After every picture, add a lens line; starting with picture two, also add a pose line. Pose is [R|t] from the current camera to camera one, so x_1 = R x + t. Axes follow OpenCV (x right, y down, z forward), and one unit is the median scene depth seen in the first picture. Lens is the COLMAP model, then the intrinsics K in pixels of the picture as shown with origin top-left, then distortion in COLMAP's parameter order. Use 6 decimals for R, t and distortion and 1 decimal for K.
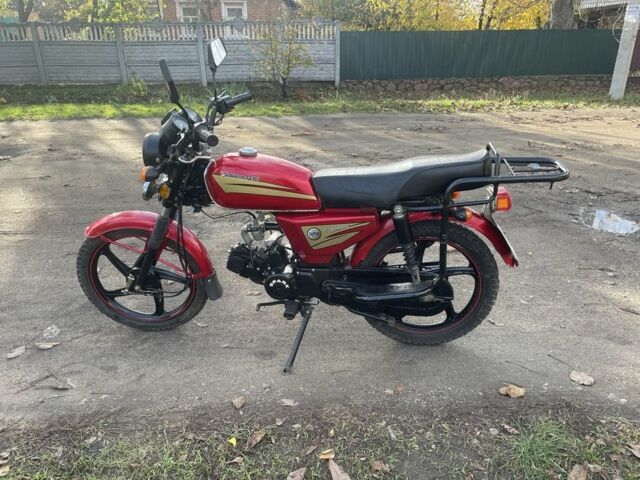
lens RADIAL K [[521.3, 0, 320.0], [0, 521.3, 240.0], [0, 0, 1]] dist [0.101663, -0.220853]
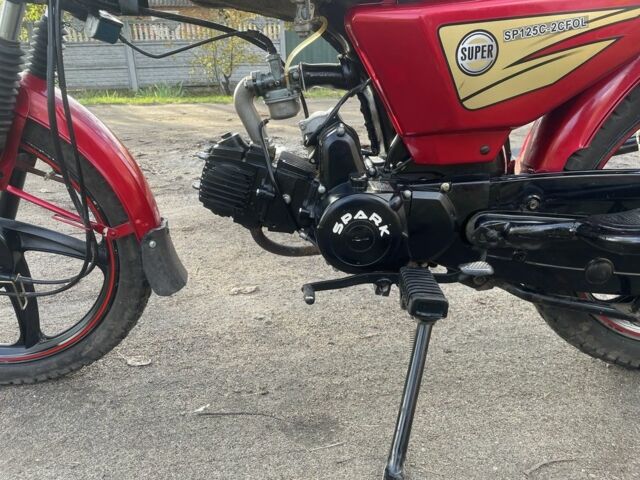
lens RADIAL K [[521.3, 0, 320.0], [0, 521.3, 240.0], [0, 0, 1]] dist [0.101663, -0.220853]
pose [[0.992548, -0.052537, 0.109949, -0.130926], [0.057669, 0.997365, -0.044024, 0.098460], [-0.107346, 0.050037, 0.992962, 0.603072]]
